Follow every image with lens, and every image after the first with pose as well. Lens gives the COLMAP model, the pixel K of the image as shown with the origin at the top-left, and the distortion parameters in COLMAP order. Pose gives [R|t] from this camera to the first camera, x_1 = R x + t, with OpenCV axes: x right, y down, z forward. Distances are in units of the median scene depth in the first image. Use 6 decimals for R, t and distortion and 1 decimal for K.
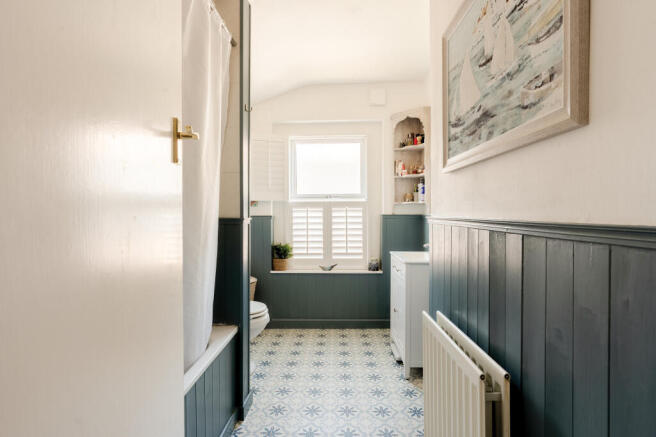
lens RADIAL K [[323.4, 0, 331.4], [0, 323.4, 217.9], [0, 0, 1]] dist [-0.017206, 0.000096]
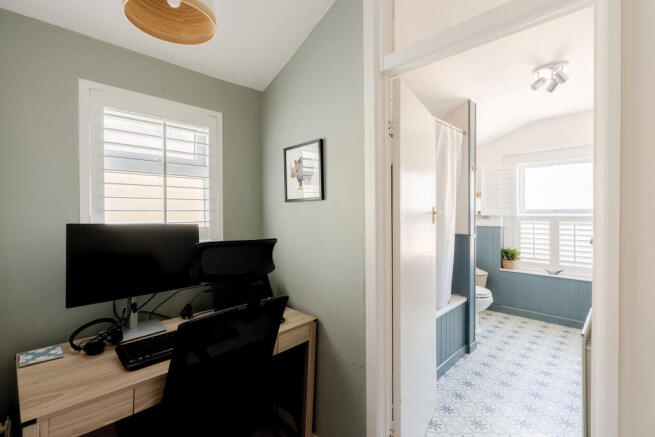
lens RADIAL K [[304.7, 0, 330.5], [0, 304.7, 213.7], [0, 0, 1]] dist [-0.005527, 0.000417]
pose [[0.720806, 0.004754, -0.693120, 0.170211], [-0.000277, 0.999978, 0.006571, -0.067295], [0.693137, -0.004545, 0.720792, -0.370089]]
